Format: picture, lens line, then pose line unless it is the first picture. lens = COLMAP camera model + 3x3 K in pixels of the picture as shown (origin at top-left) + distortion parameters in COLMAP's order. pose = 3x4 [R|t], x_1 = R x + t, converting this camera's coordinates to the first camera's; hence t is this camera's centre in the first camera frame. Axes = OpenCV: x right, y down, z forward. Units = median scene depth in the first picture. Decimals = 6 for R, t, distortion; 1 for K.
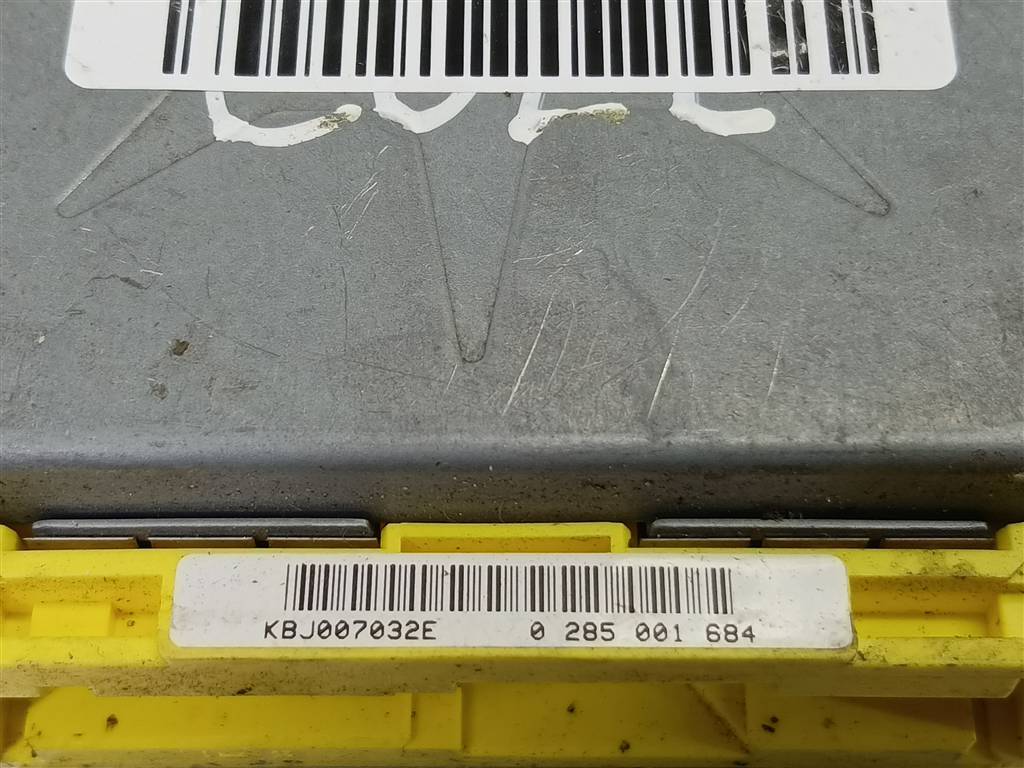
lens RADIAL K [[1690.0, 0, 512.8], [0, 1690.0, 383.7], [0, 0, 1]] dist [0.154684, 0.000000]
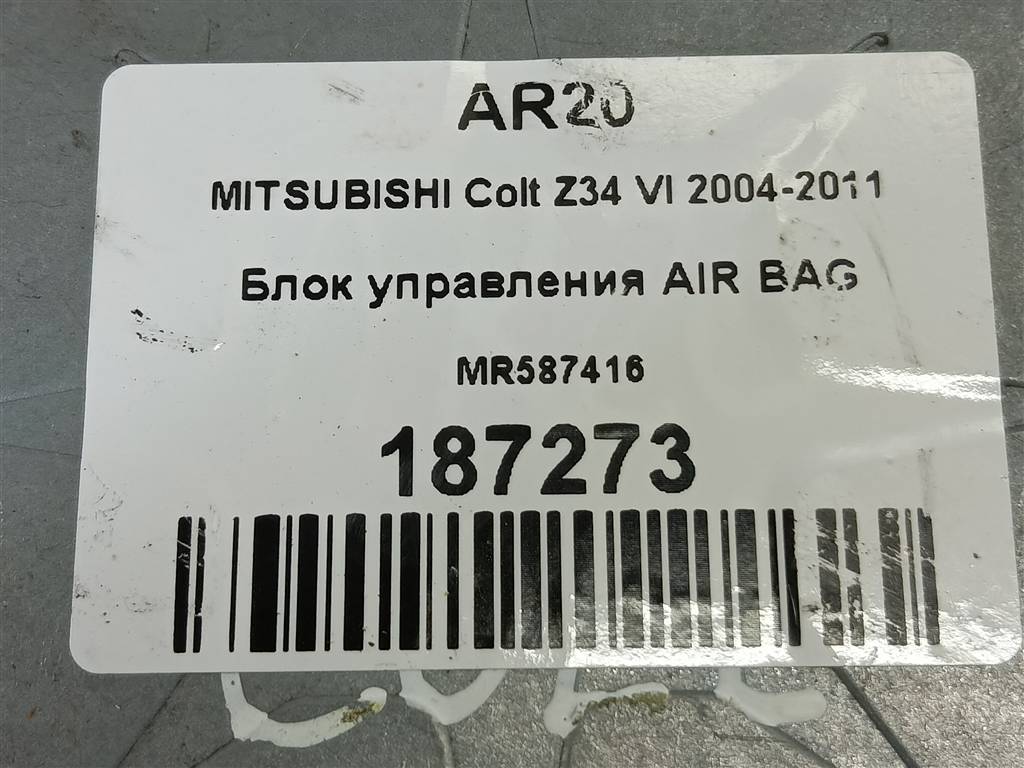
lens RADIAL K [[1690.0, 0, 511.0], [0, 1690.0, 384.1], [0, 0, 1]] dist [0.154684, 0.000000]
pose [[0.999903, -0.011558, -0.007772, -0.010683], [0.013248, 0.961468, 0.274597, -0.579548], [0.004298, -0.274673, 0.961528, 0.139502]]
